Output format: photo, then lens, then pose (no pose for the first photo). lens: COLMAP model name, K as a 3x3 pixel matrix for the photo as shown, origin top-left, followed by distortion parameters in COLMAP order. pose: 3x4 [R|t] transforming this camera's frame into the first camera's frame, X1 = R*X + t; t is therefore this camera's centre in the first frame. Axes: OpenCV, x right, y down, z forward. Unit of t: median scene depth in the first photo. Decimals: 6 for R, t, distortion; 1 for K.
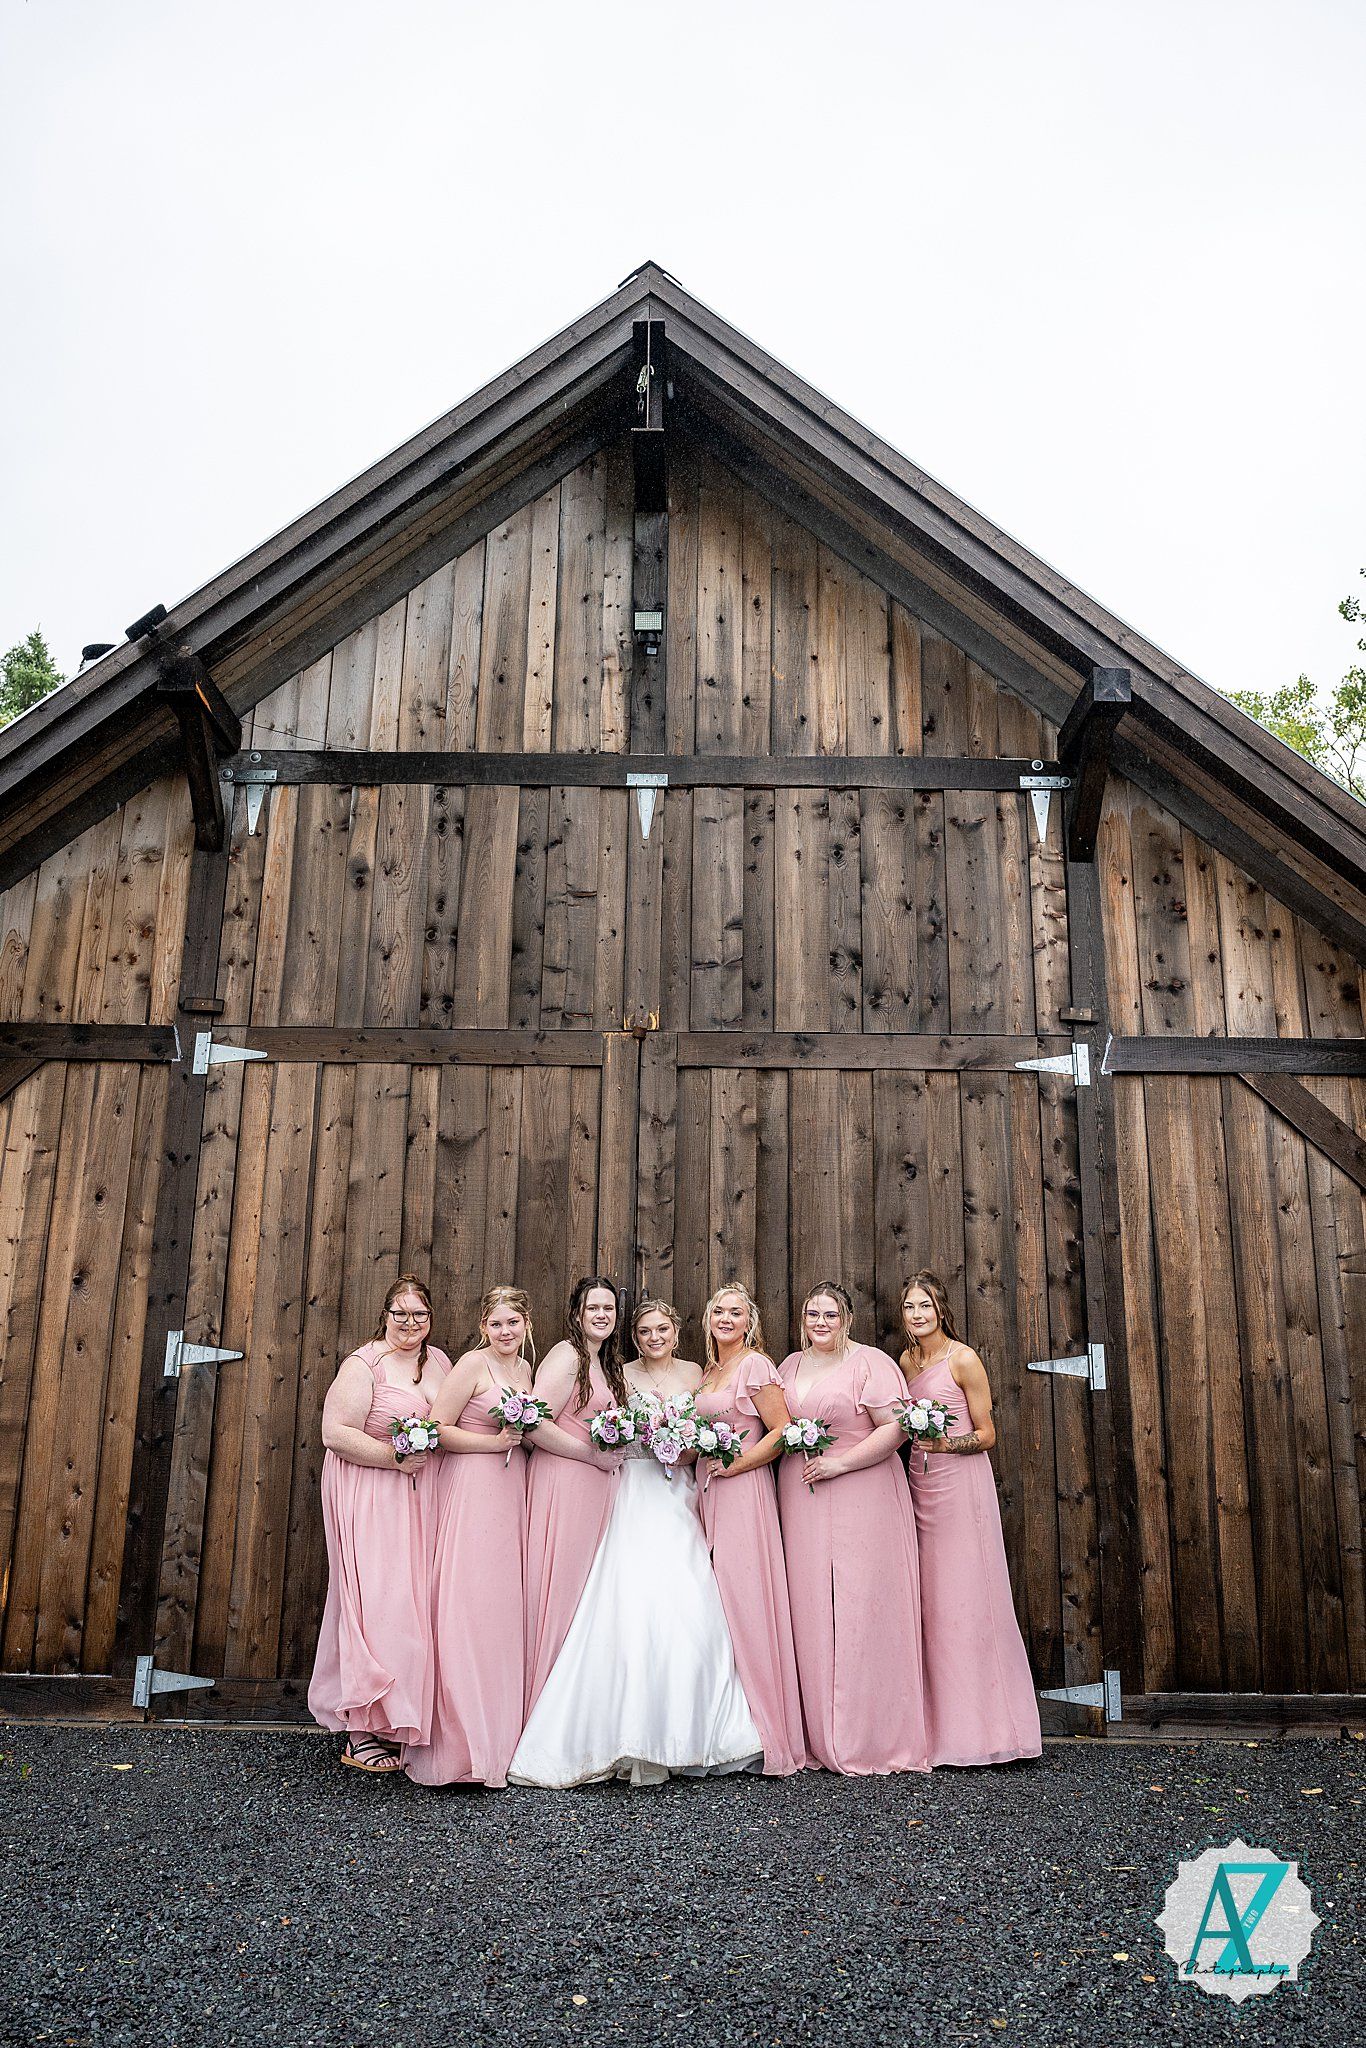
lens RADIAL K [[1539.0, 0, 690.8], [0, 1539.0, 1019.4], [0, 0, 1]] dist [-0.009272, 0.006457]
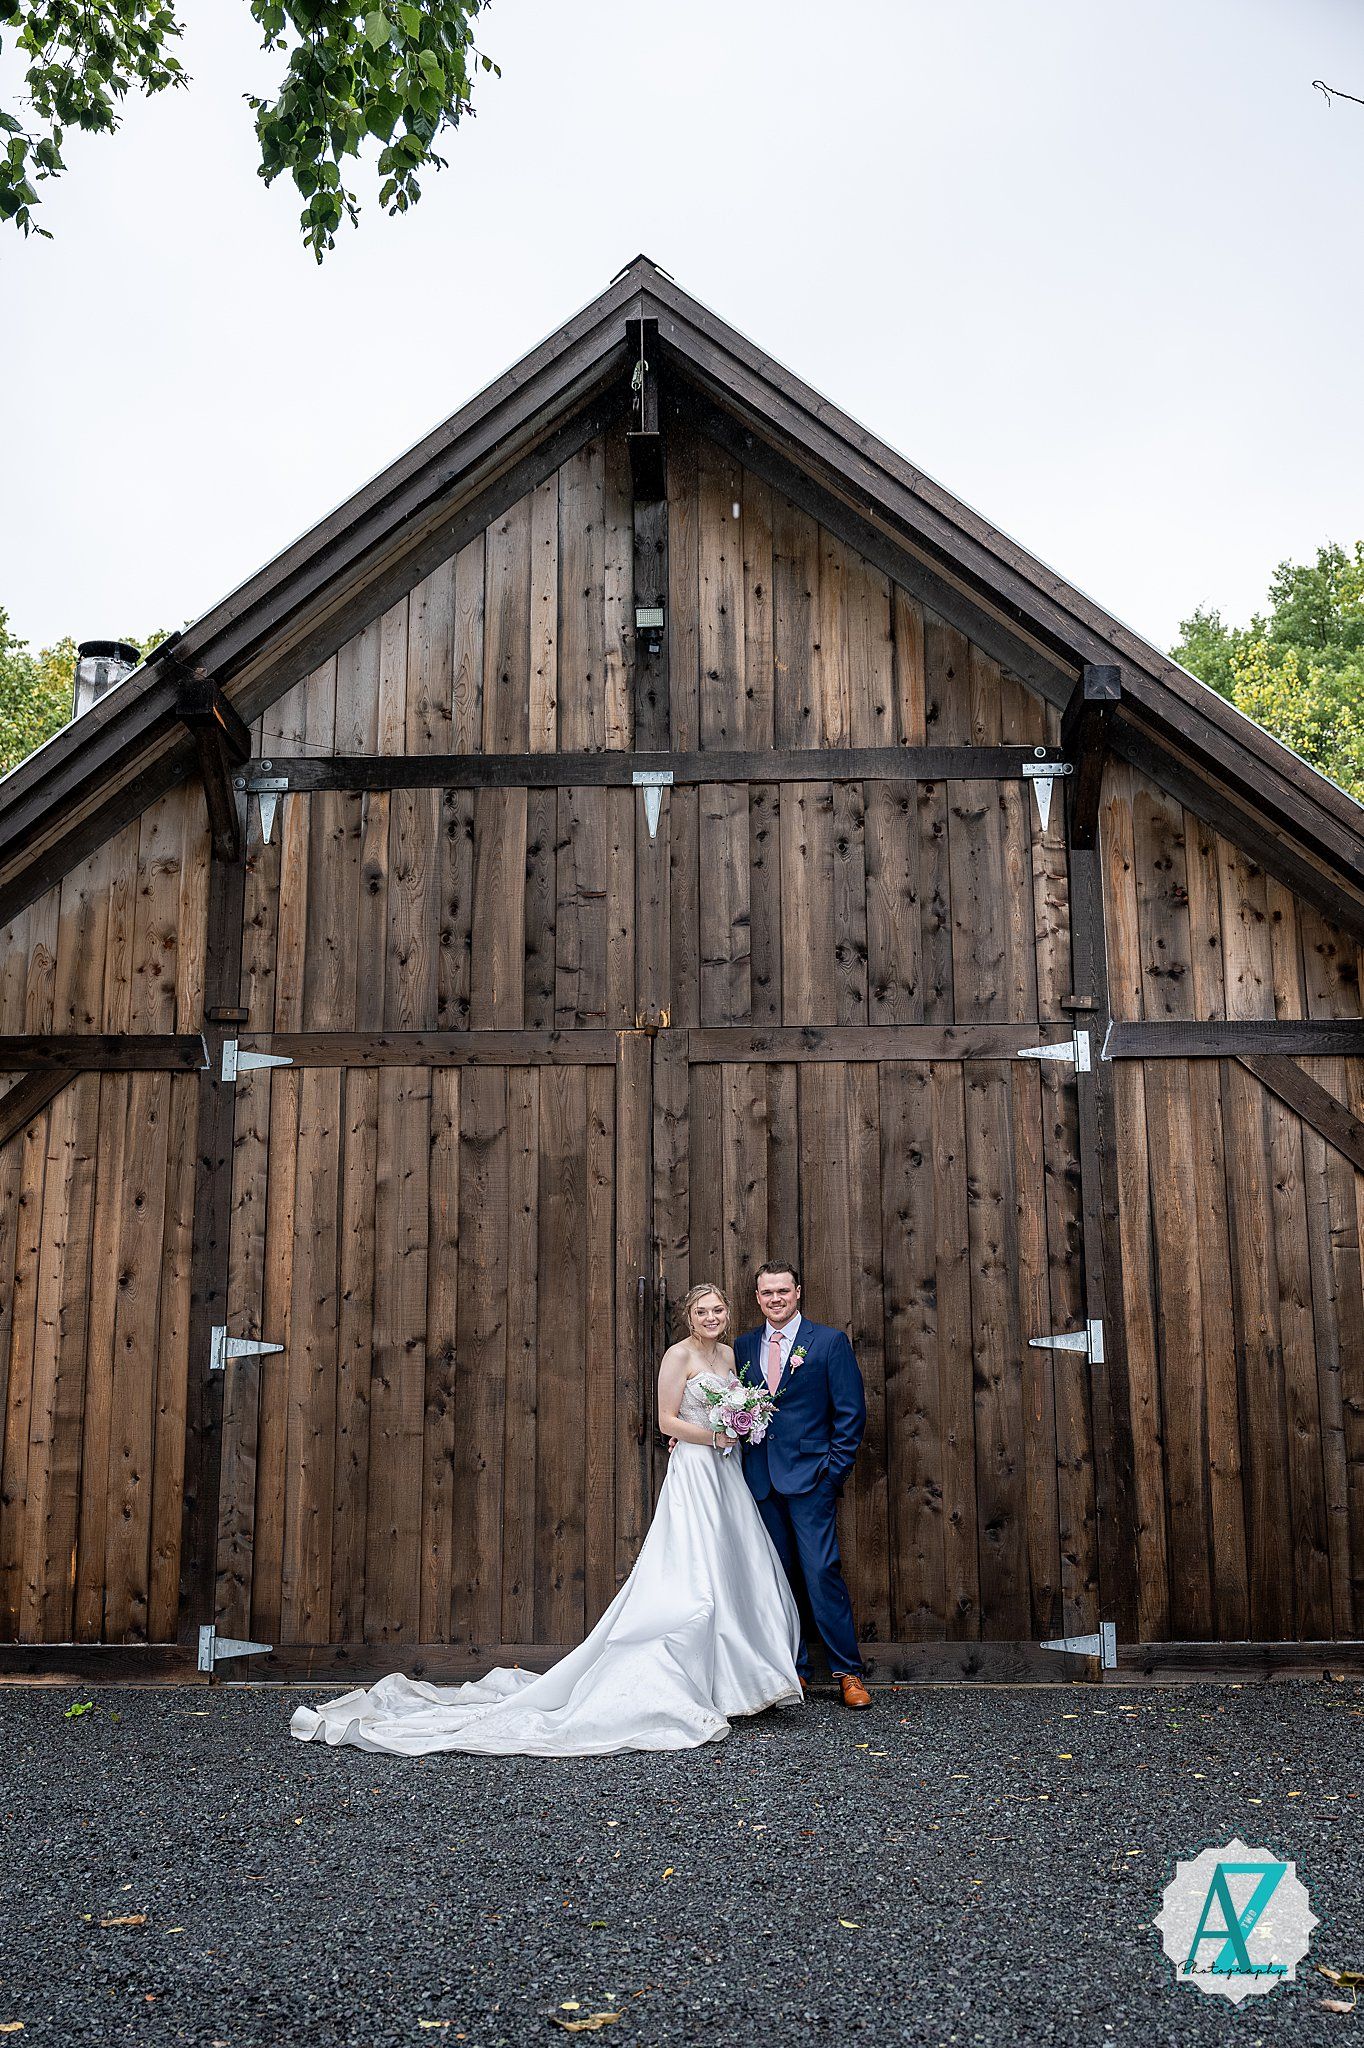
lens RADIAL K [[1967.5, 0, 689.9], [0, 1967.5, 1041.6], [0, 0, 1]] dist [-0.005699, 0.014472]
pose [[0.999359, -0.024788, -0.025833, 0.026399], [0.026177, 0.998149, 0.054897, -0.055727], [0.024425, -0.055538, 0.998158, -0.315122]]
